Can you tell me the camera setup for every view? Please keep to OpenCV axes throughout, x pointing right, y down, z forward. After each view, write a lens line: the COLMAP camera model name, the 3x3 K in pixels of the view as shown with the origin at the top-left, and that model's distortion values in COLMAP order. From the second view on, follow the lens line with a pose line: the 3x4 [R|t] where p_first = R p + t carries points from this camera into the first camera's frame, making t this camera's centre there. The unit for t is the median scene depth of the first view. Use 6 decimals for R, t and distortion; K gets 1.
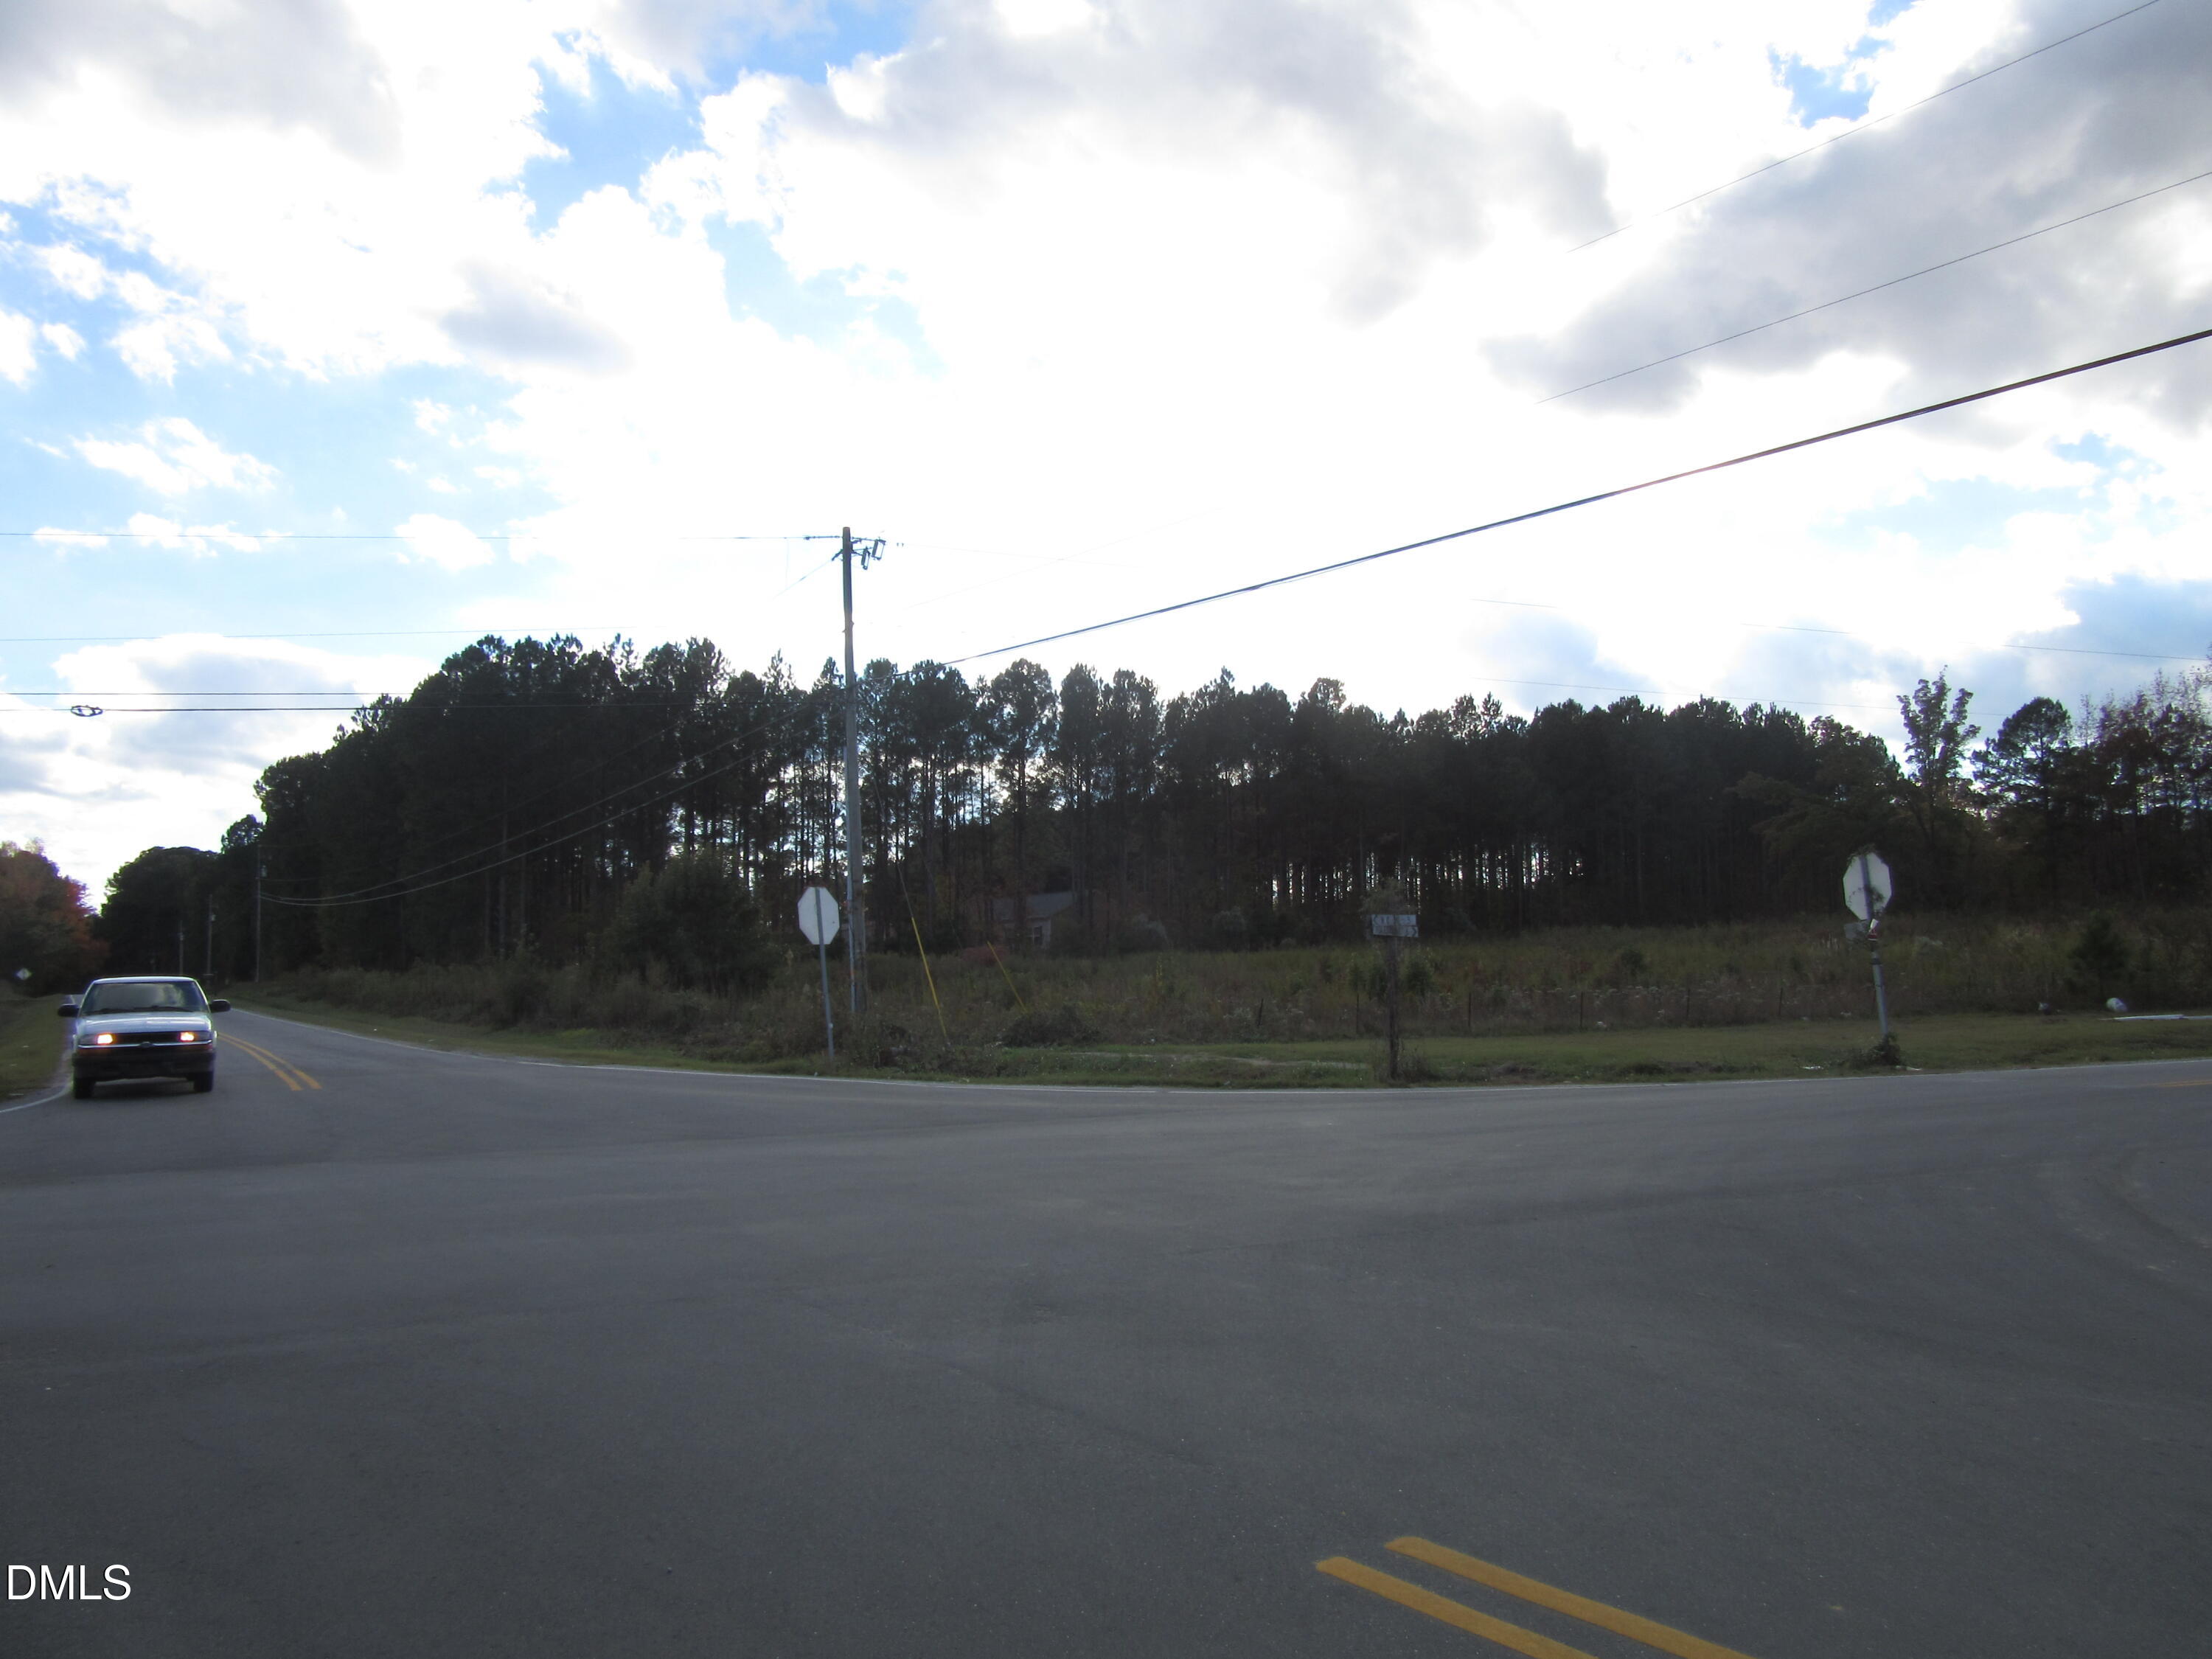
lens RADIAL K [[1638.0, 0, 1132.5], [0, 1638.0, 840.0], [0, 0, 1]] dist [-0.069916, 0.116197]
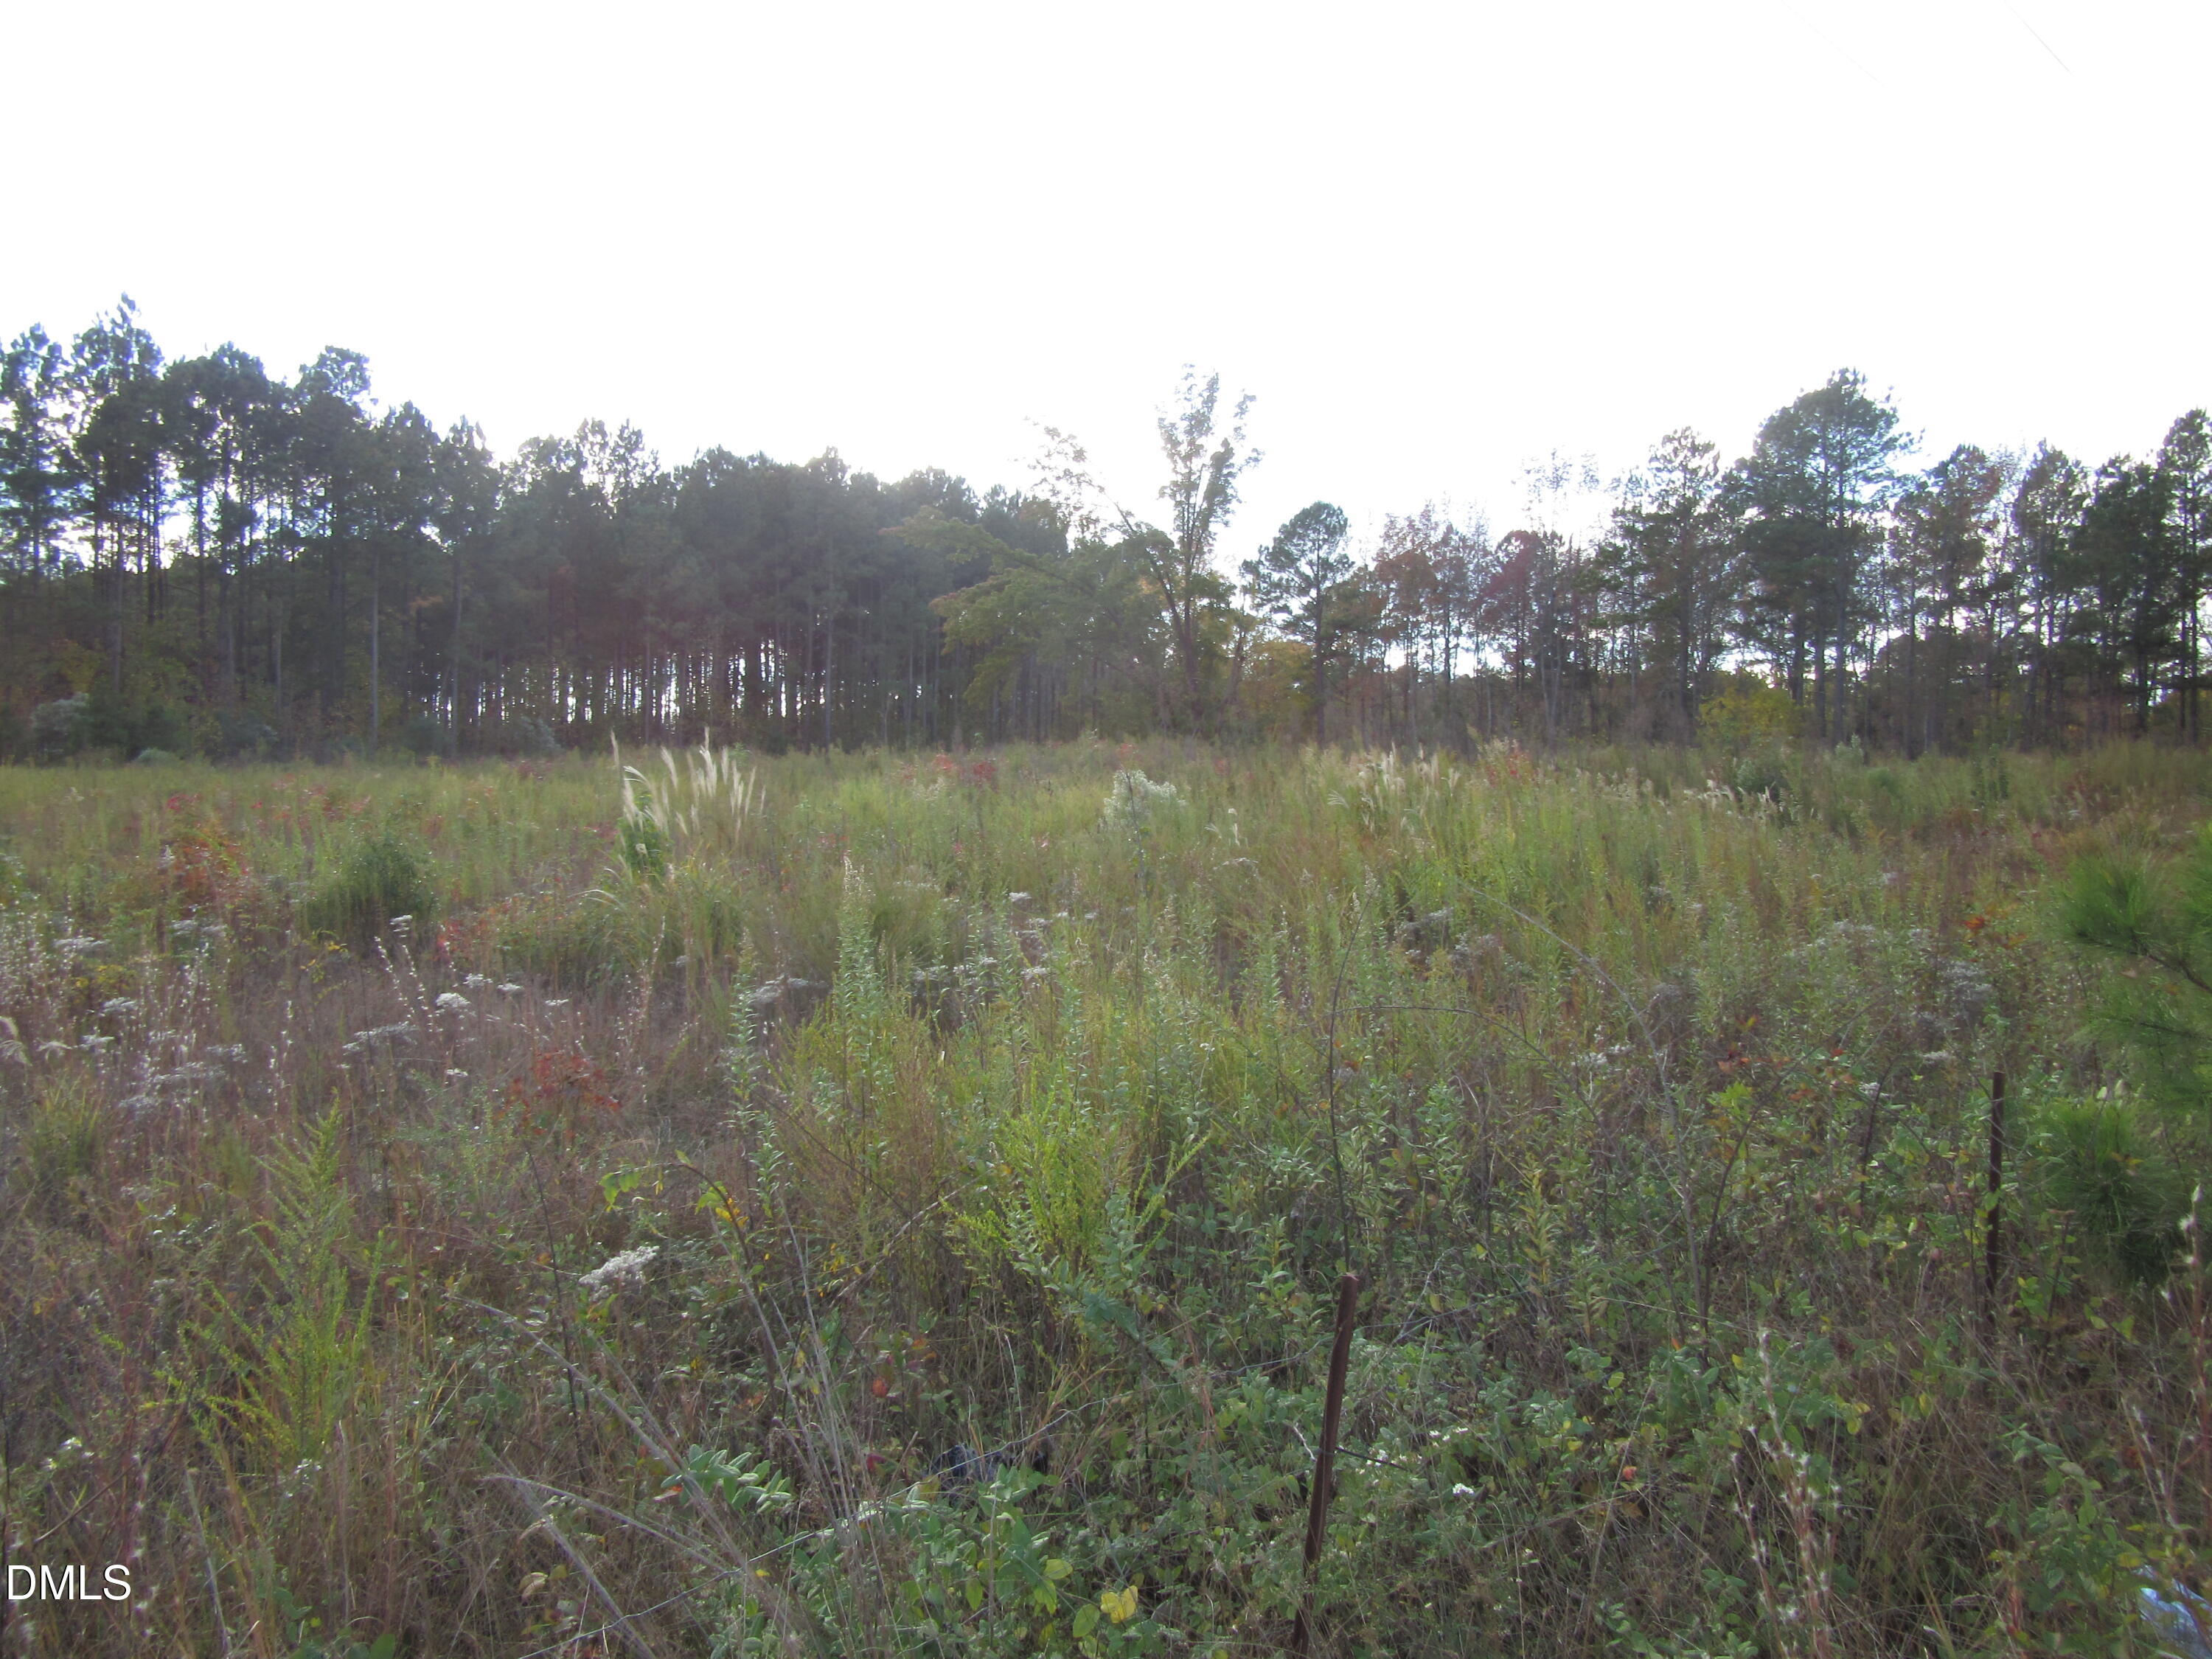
lens RADIAL K [[1630.5, 0, 1131.4], [0, 1630.5, 830.8], [0, 0, 1]] dist [-0.042150, 0.015786]
pose [[0.911568, 0.024454, 0.410421, 0.143076], [-0.062244, 0.994932, 0.078967, 0.018911], [-0.406410, -0.097530, 0.908471, 0.282065]]
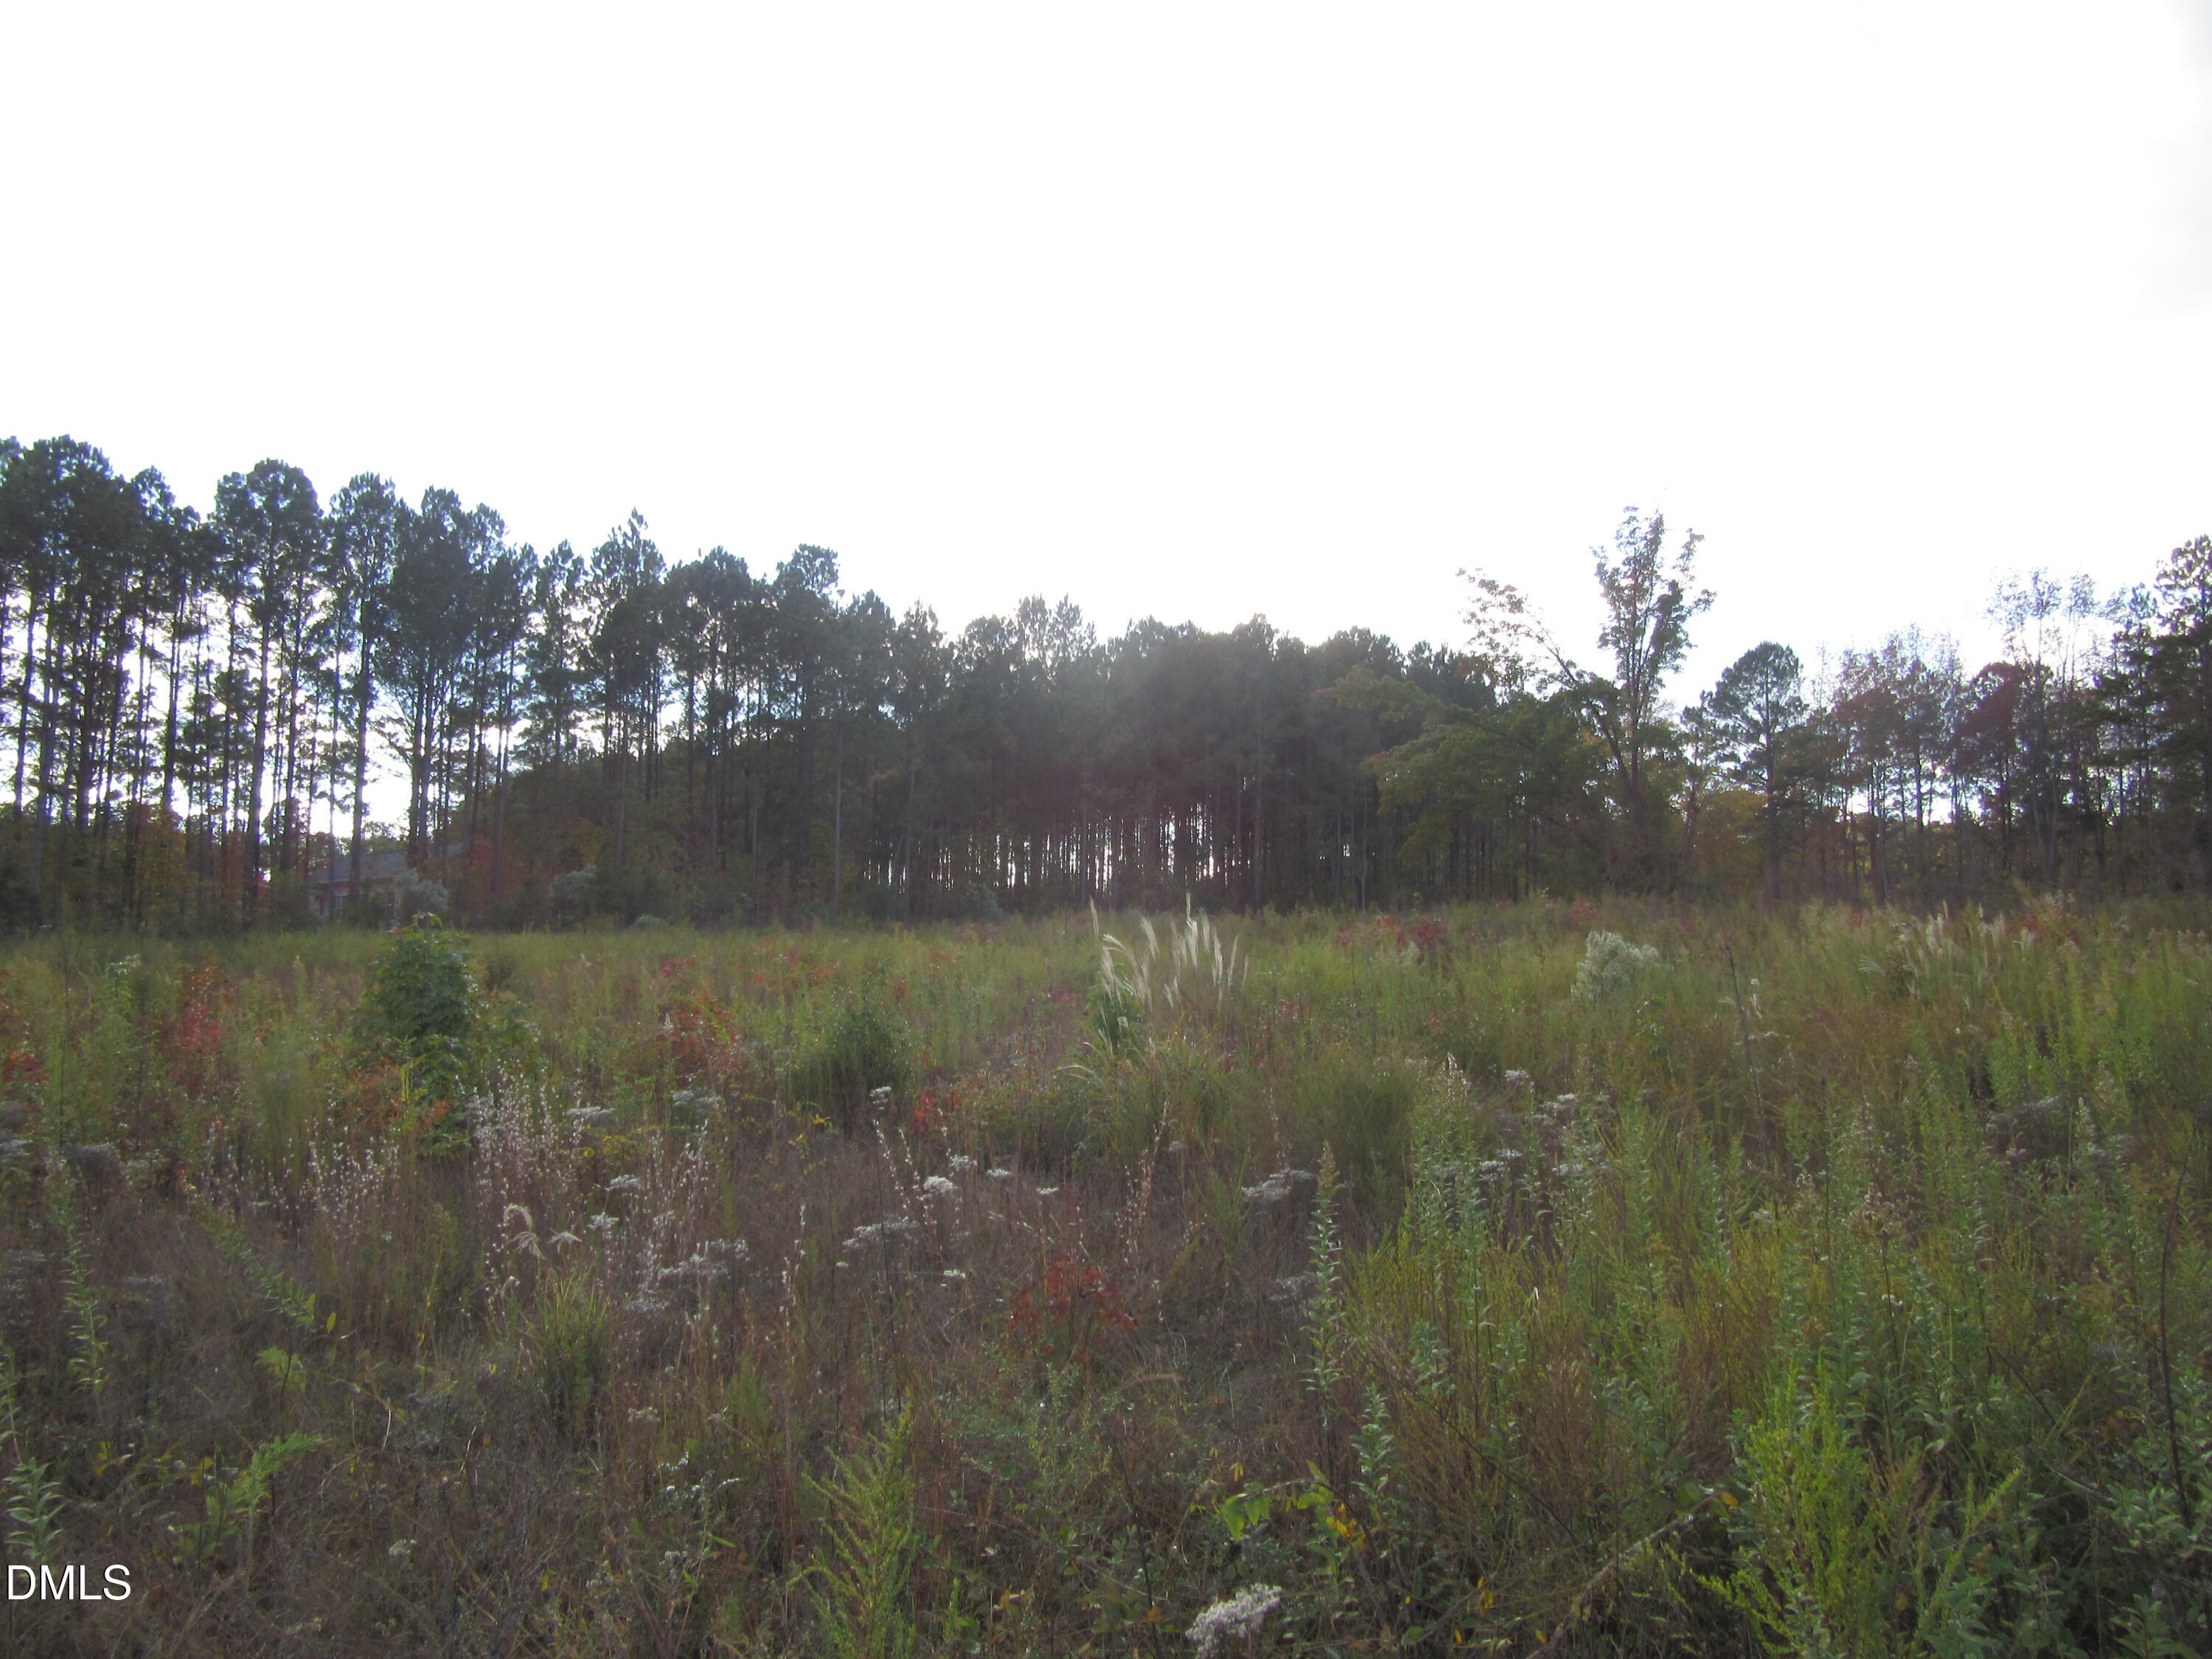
lens RADIAL K [[1638.0, 0, 1132.5], [0, 1638.0, 840.0], [0, 0, 1]] dist [-0.069916, 0.116197]
pose [[0.985725, 0.042278, 0.162967, 0.141619], [-0.042942, 0.999077, 0.000558, 0.019054], [-0.162793, -0.007548, 0.986631, 0.289176]]
